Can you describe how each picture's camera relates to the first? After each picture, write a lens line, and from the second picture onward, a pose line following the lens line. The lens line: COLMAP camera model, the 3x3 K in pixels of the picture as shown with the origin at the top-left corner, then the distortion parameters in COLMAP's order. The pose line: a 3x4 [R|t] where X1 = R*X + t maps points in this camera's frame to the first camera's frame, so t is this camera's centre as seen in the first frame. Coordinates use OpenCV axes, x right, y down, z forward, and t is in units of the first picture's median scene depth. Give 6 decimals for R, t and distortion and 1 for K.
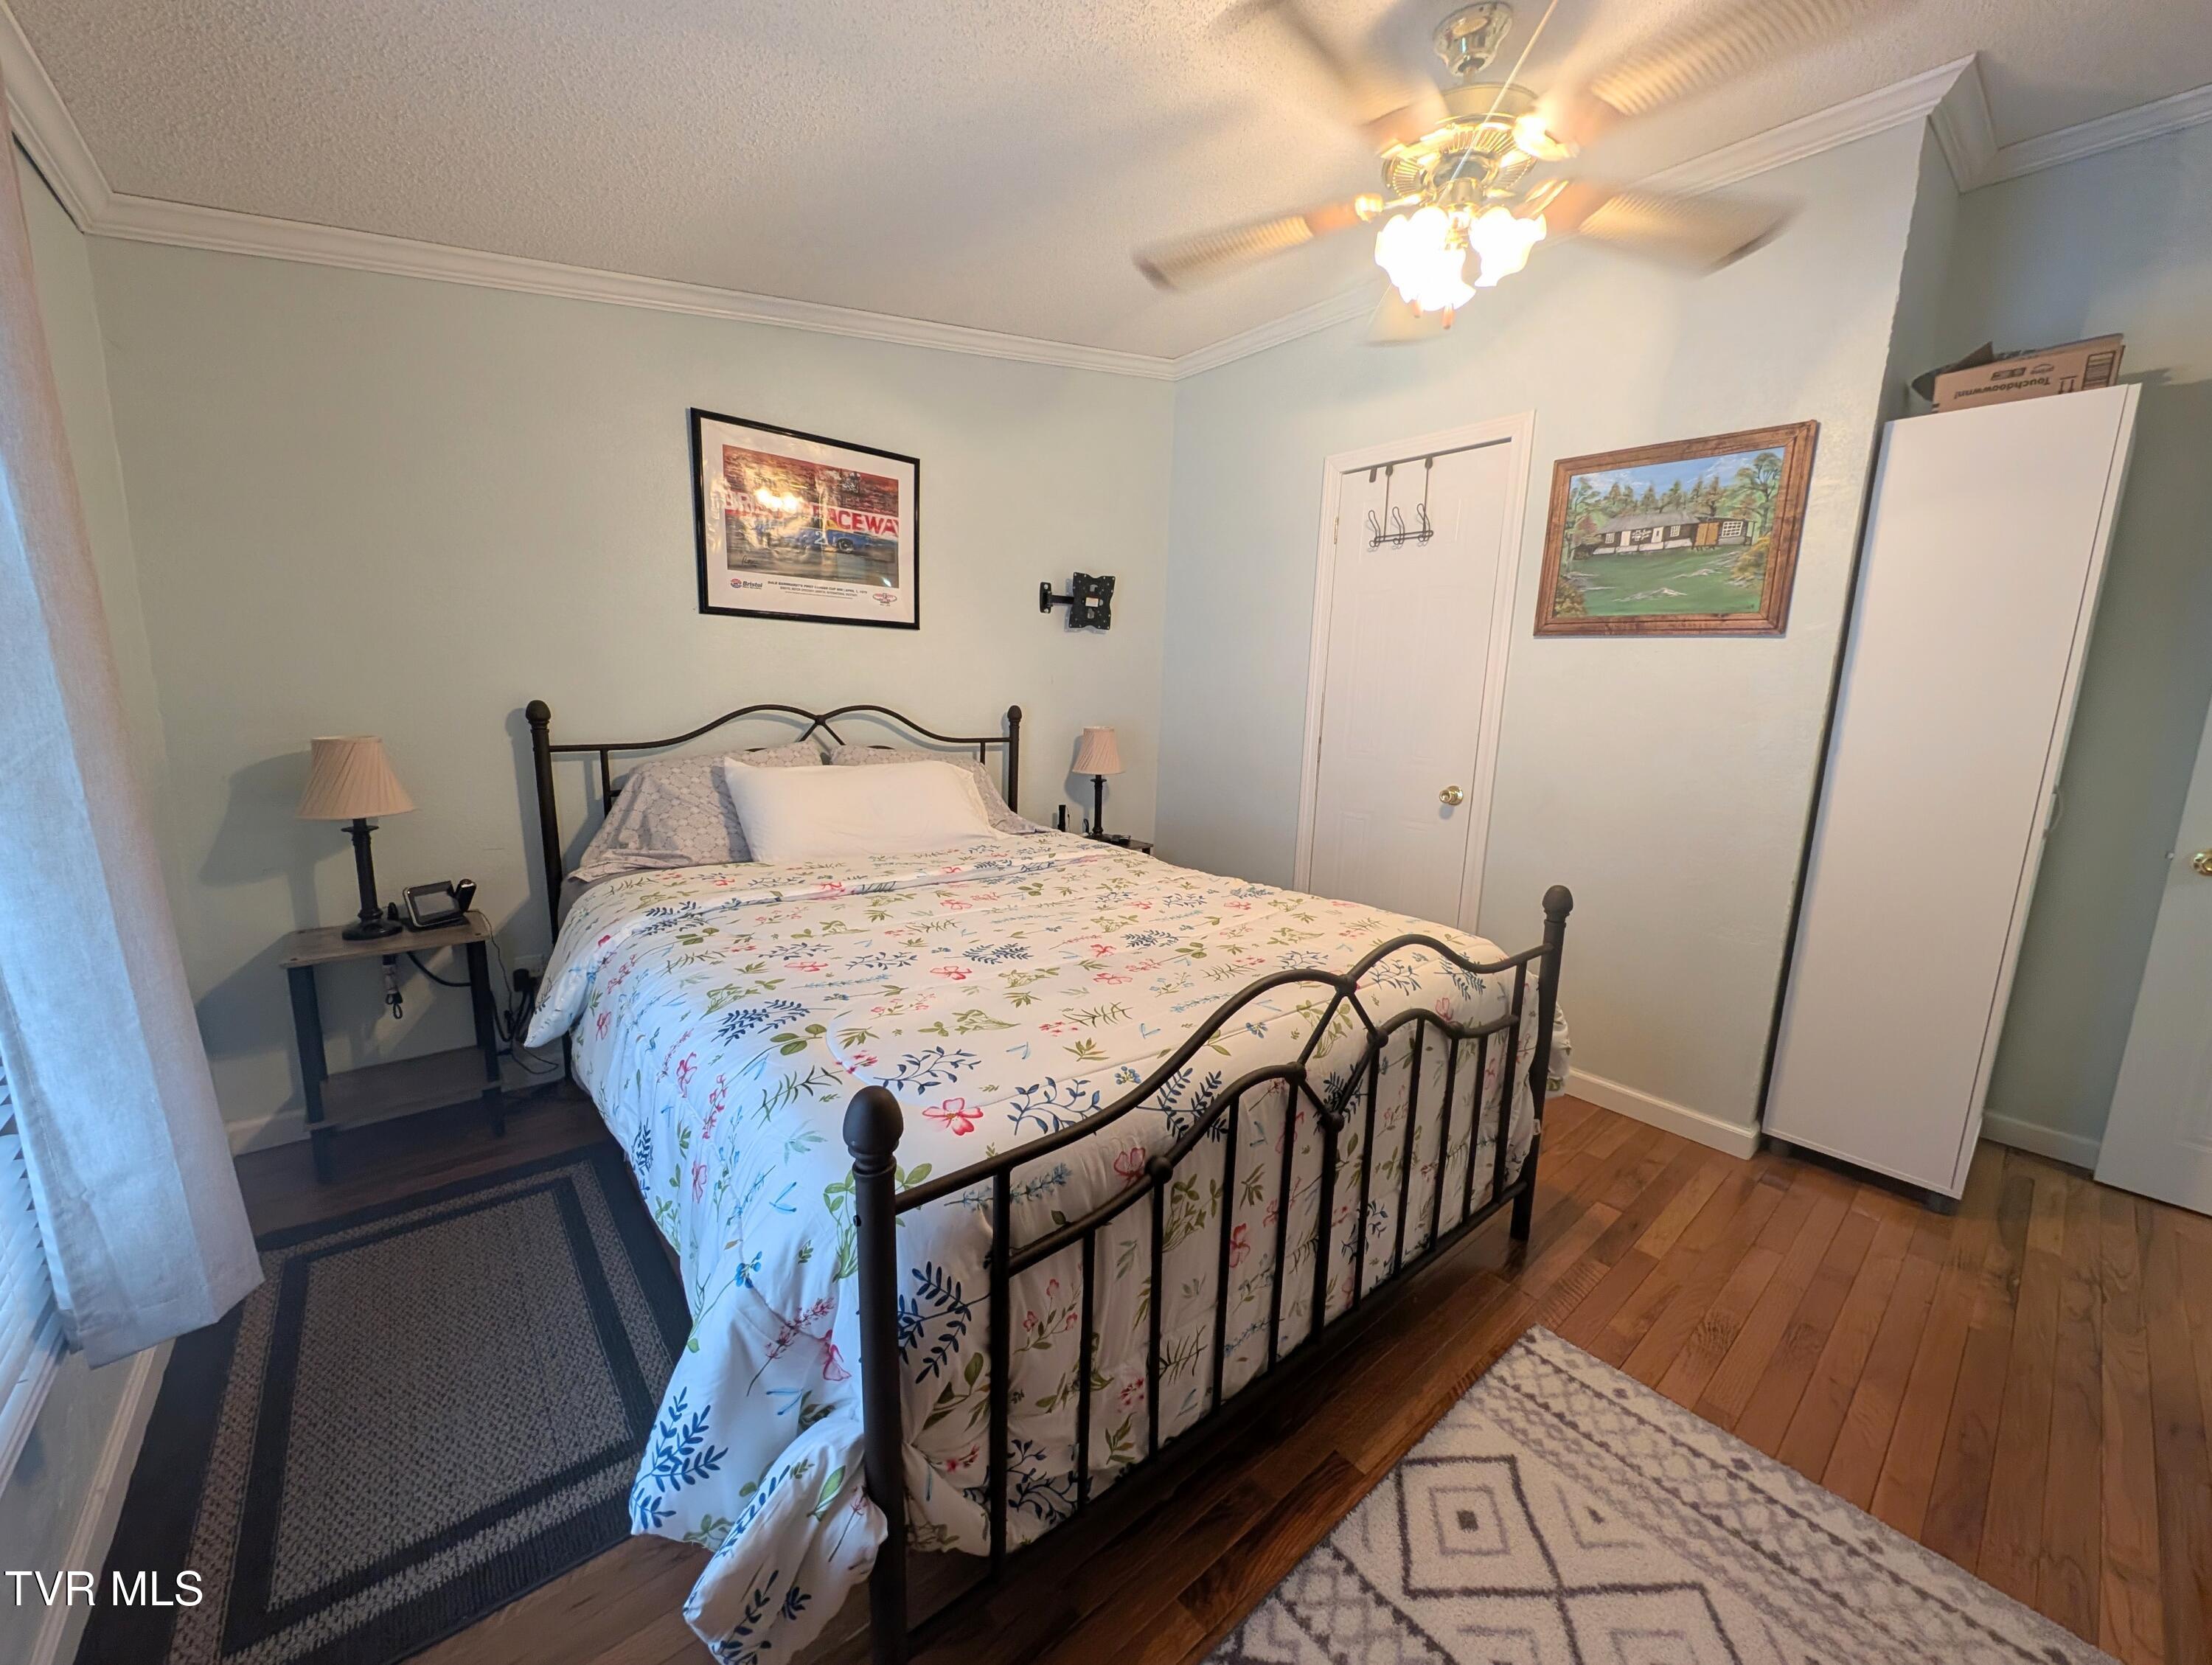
lens RADIAL K [[832.5, 0, 1106.0], [0, 832.5, 832.5], [0, 0, 1]] dist [0.015341, -0.007398]
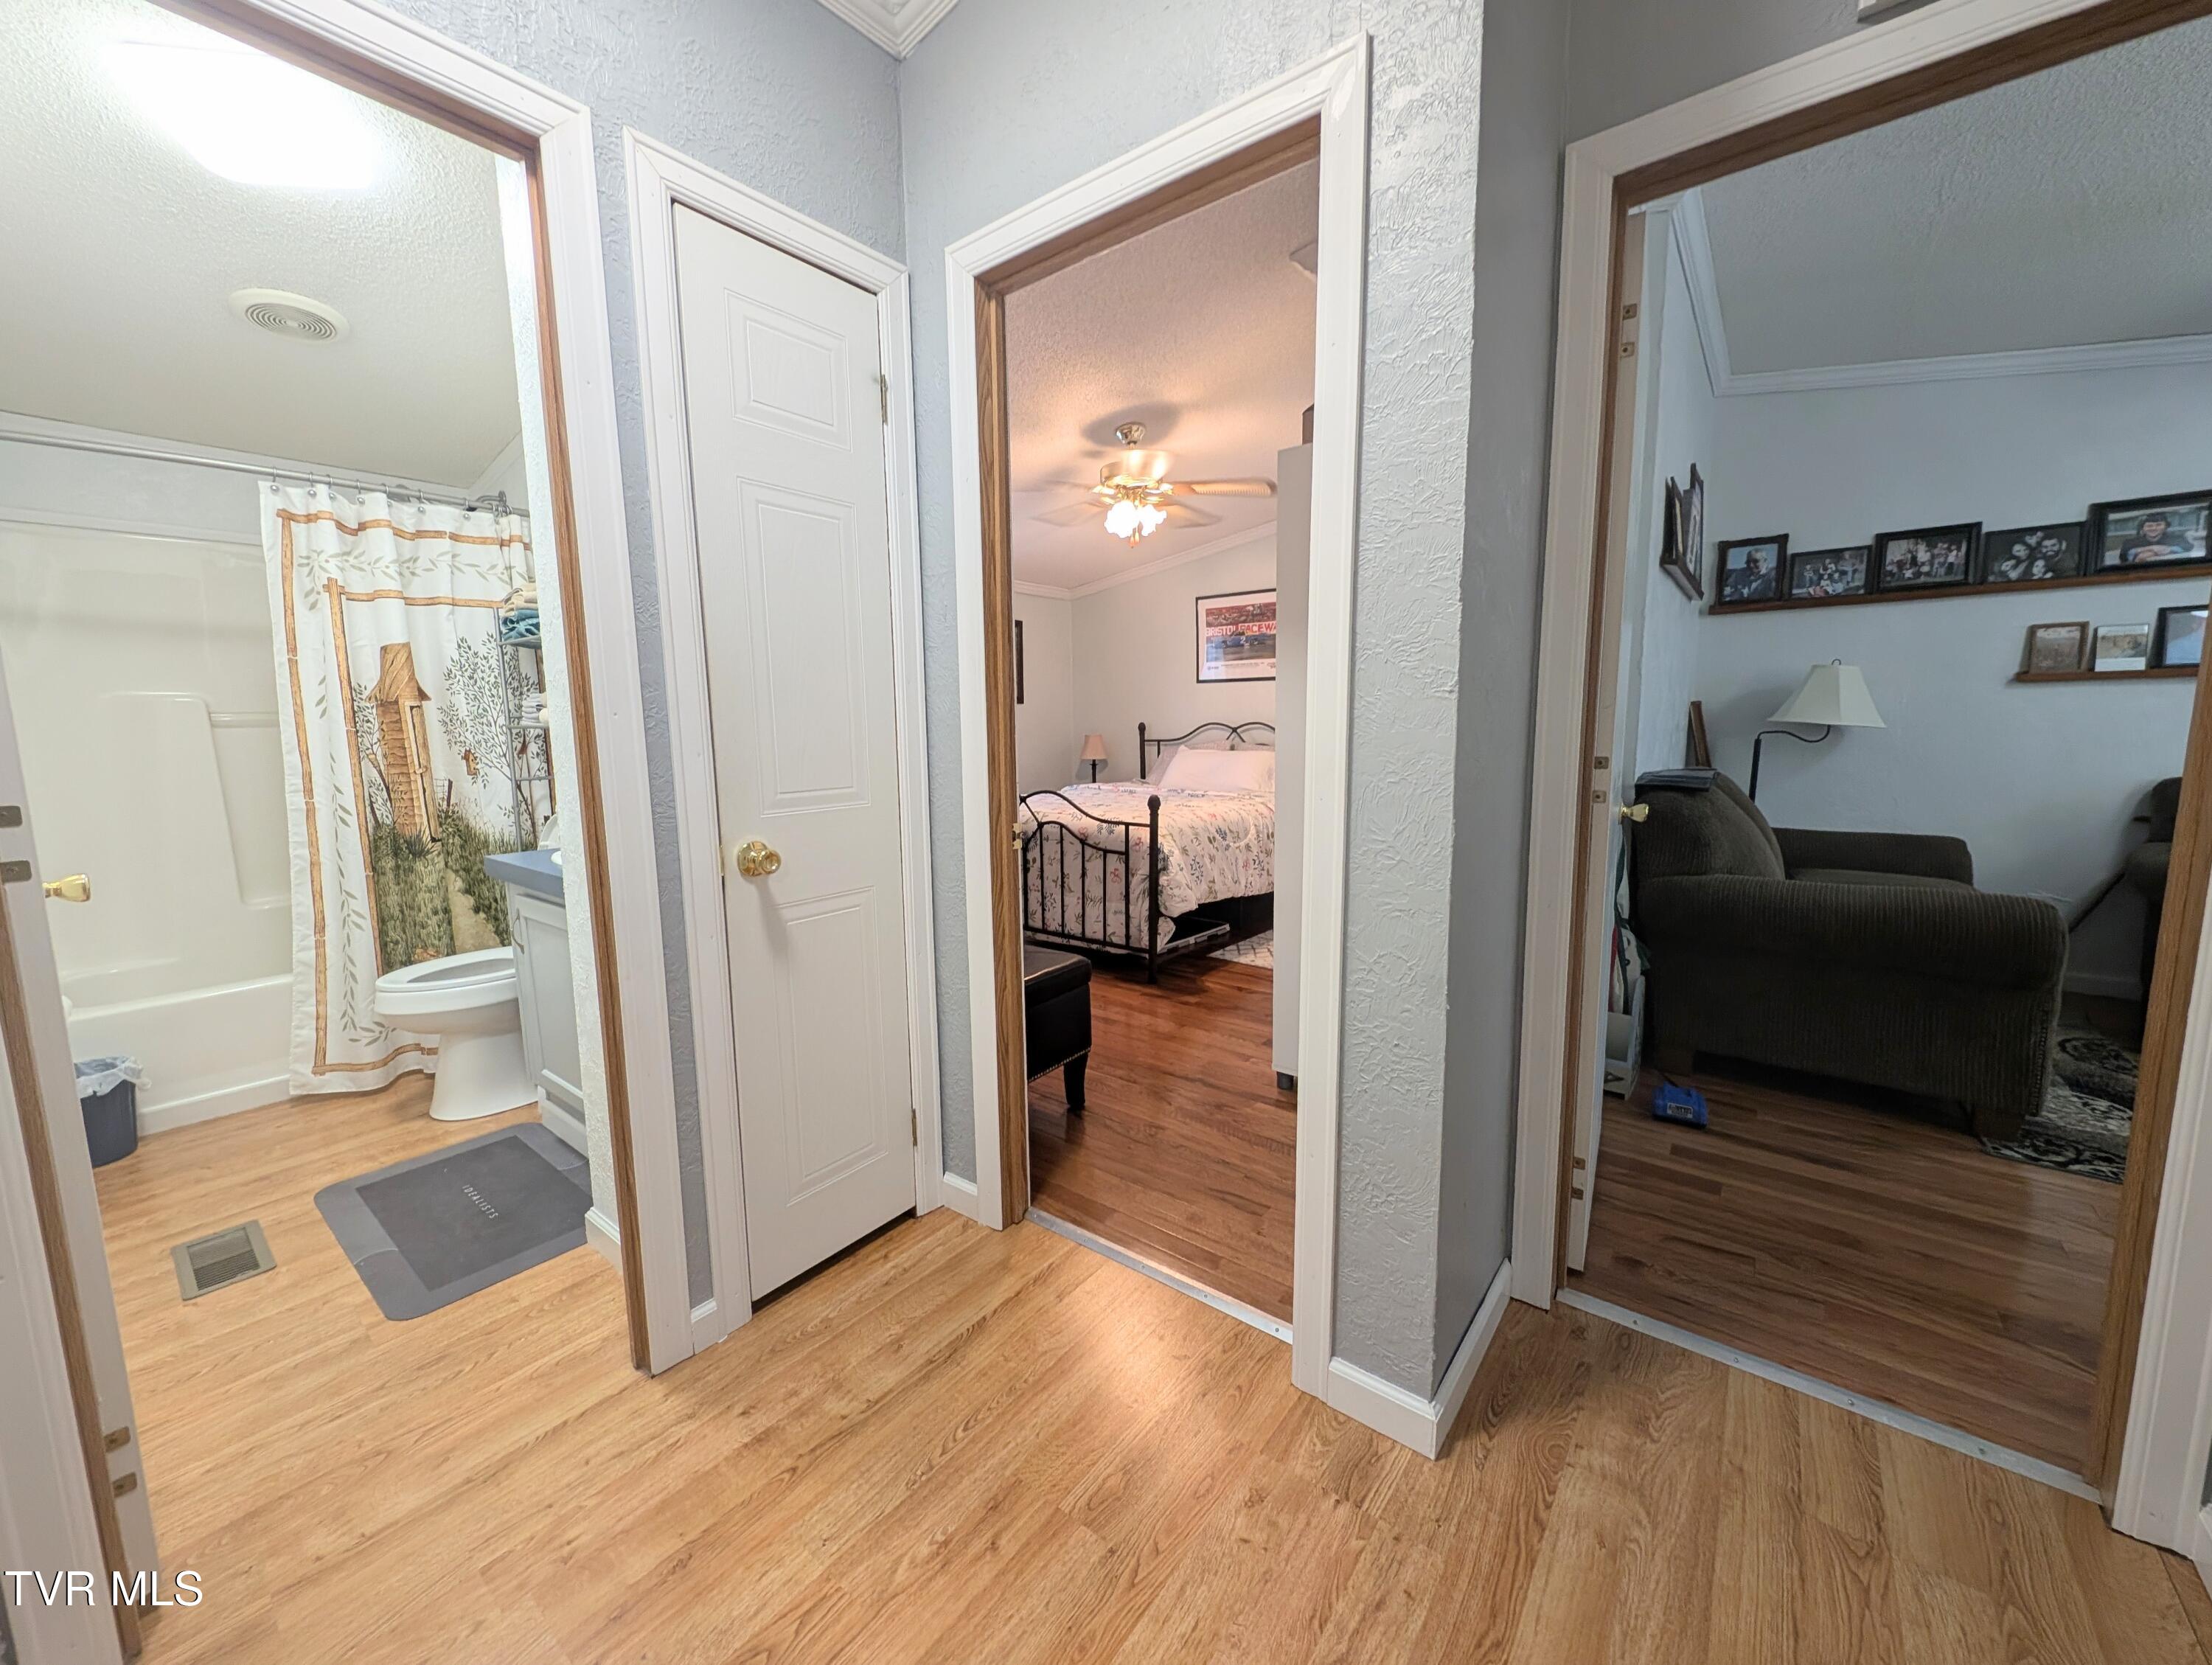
lens RADIAL K [[842.0, 0, 1101.2], [0, 842.0, 827.6], [0, 0, 1]] dist [-0.004681, 0.000035]
pose [[0.192901, 0.090031, -0.977079, 2.279009], [-0.156600, 0.985843, 0.059921, 0.037729], [0.968641, 0.141452, 0.204269, 0.442450]]
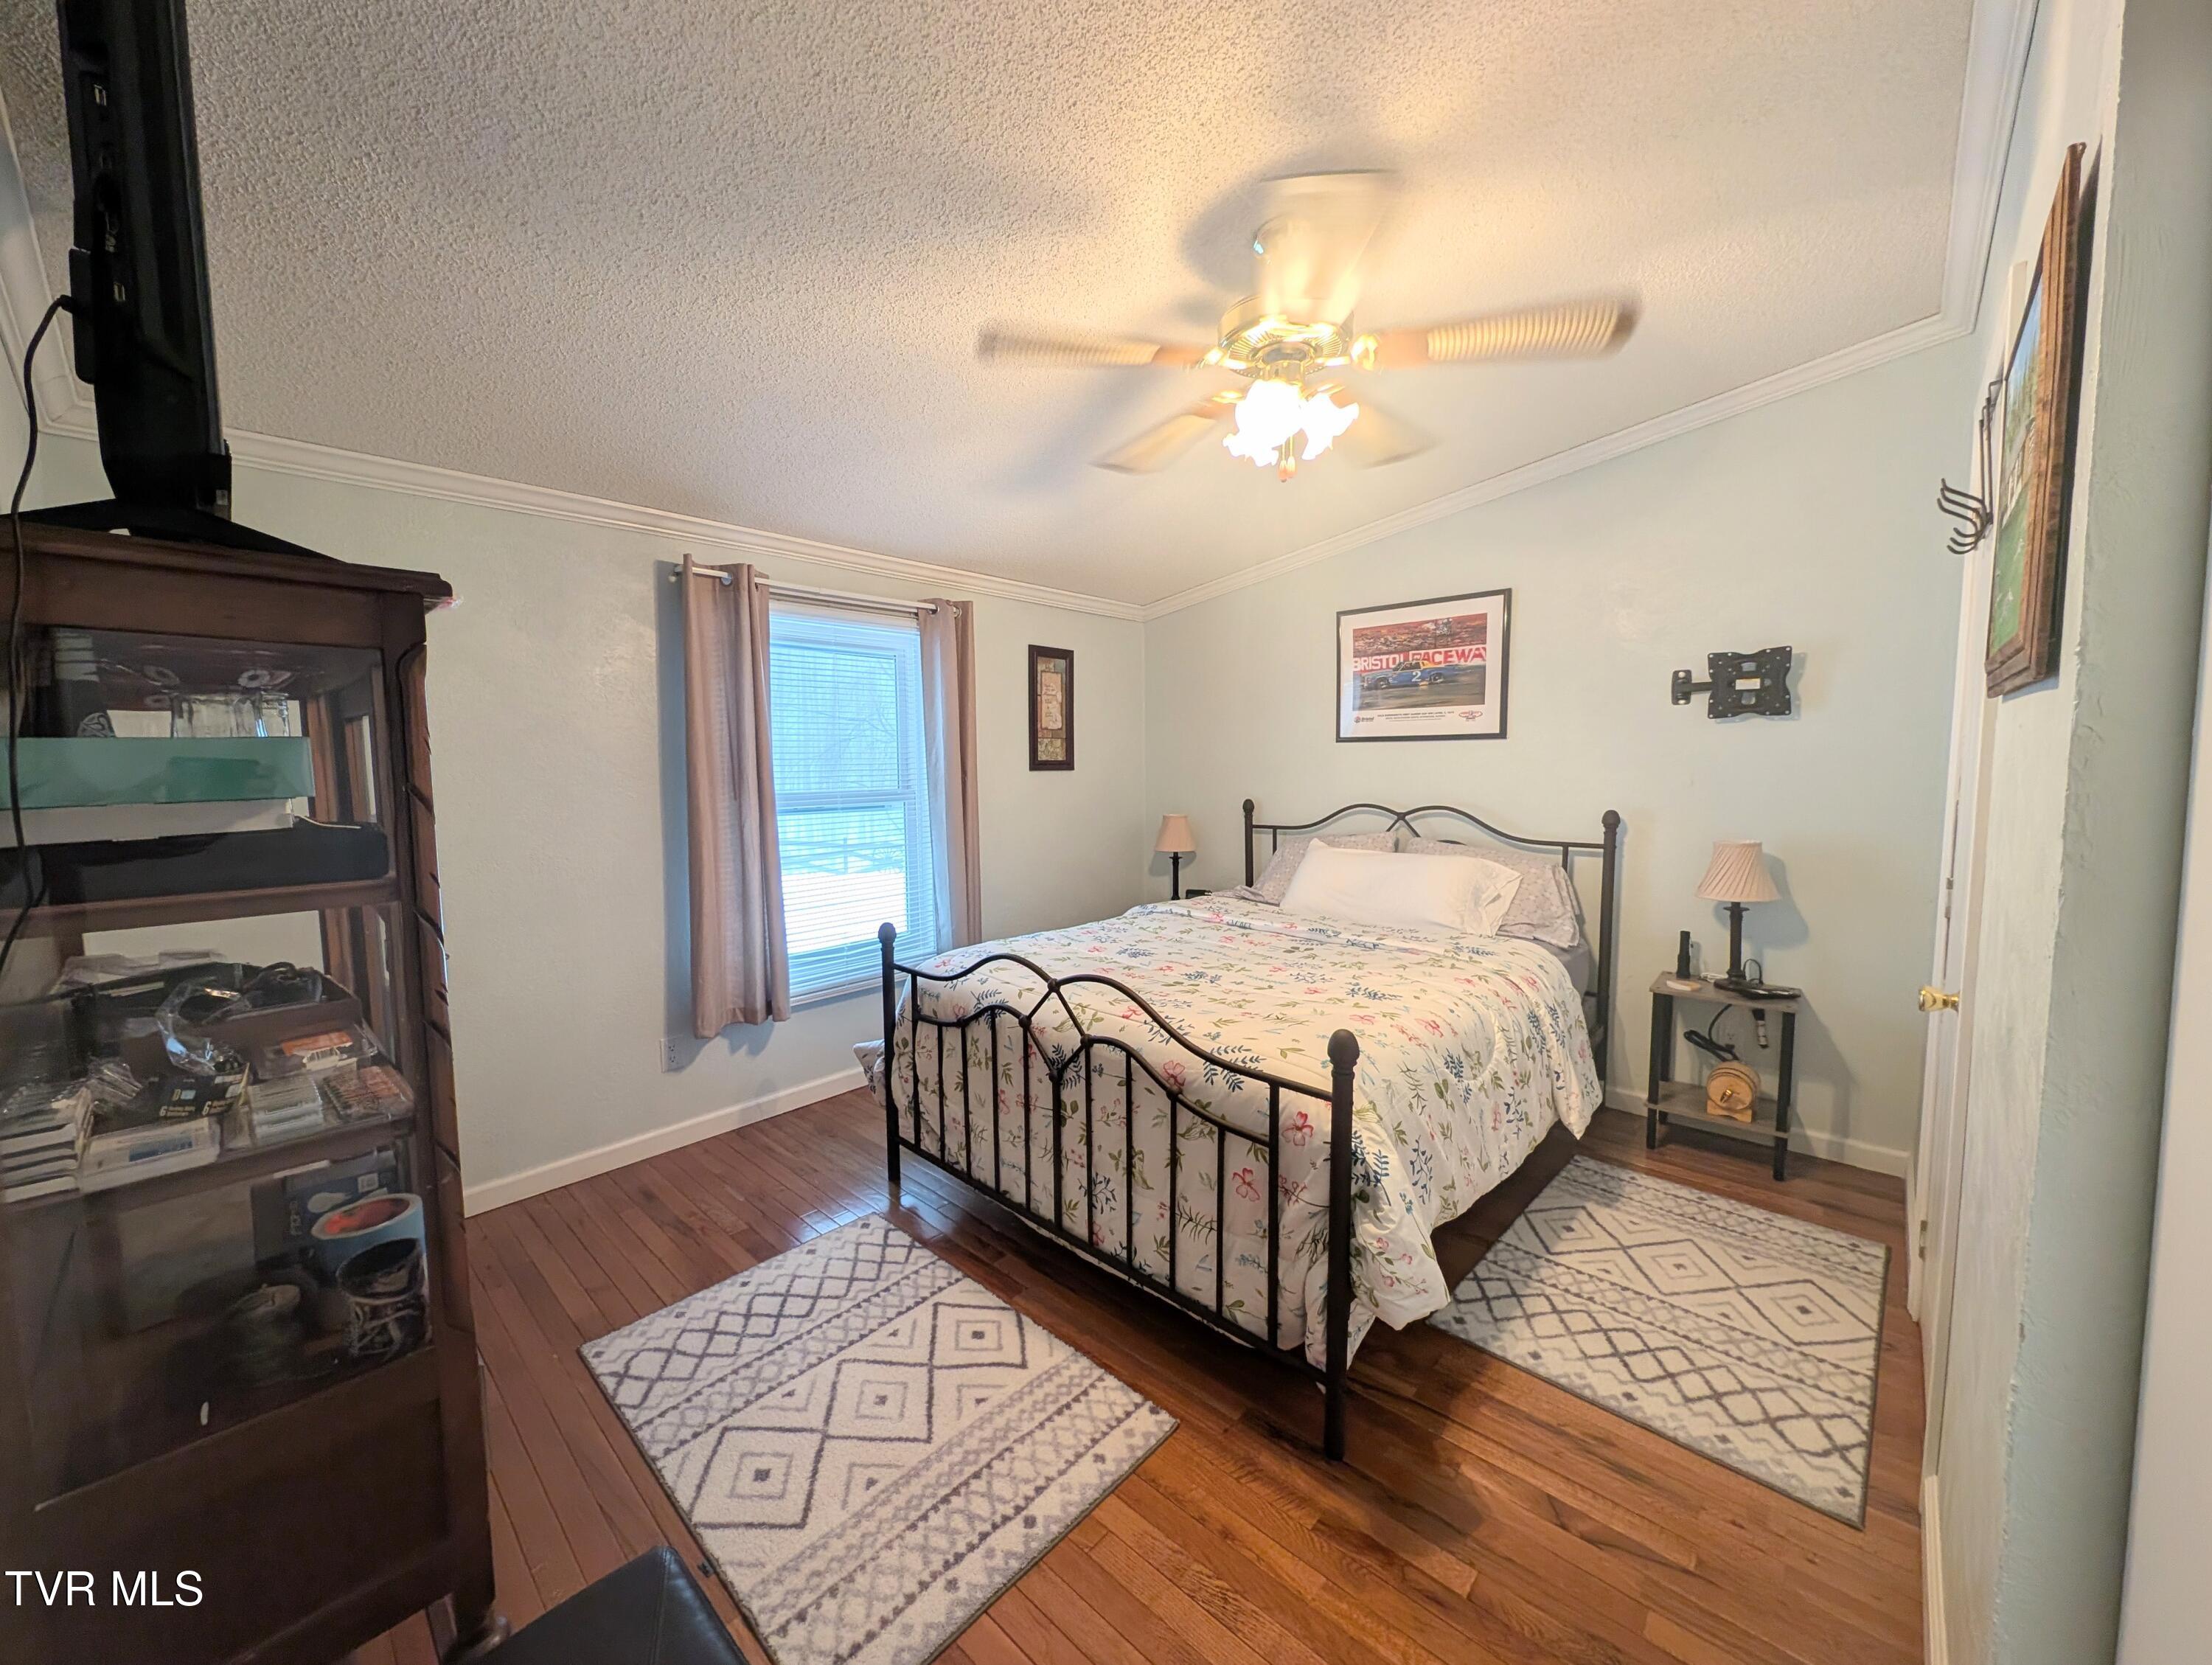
lens RADIAL K [[832.5, 0, 1106.0], [0, 832.5, 832.5], [0, 0, 1]] dist [0.015341, -0.007398]
pose [[0.121768, 0.054204, -0.991077, 1.237839], [-0.163357, 0.985986, 0.033855, -0.114455], [0.979024, 0.157777, 0.128916, 0.569030]]
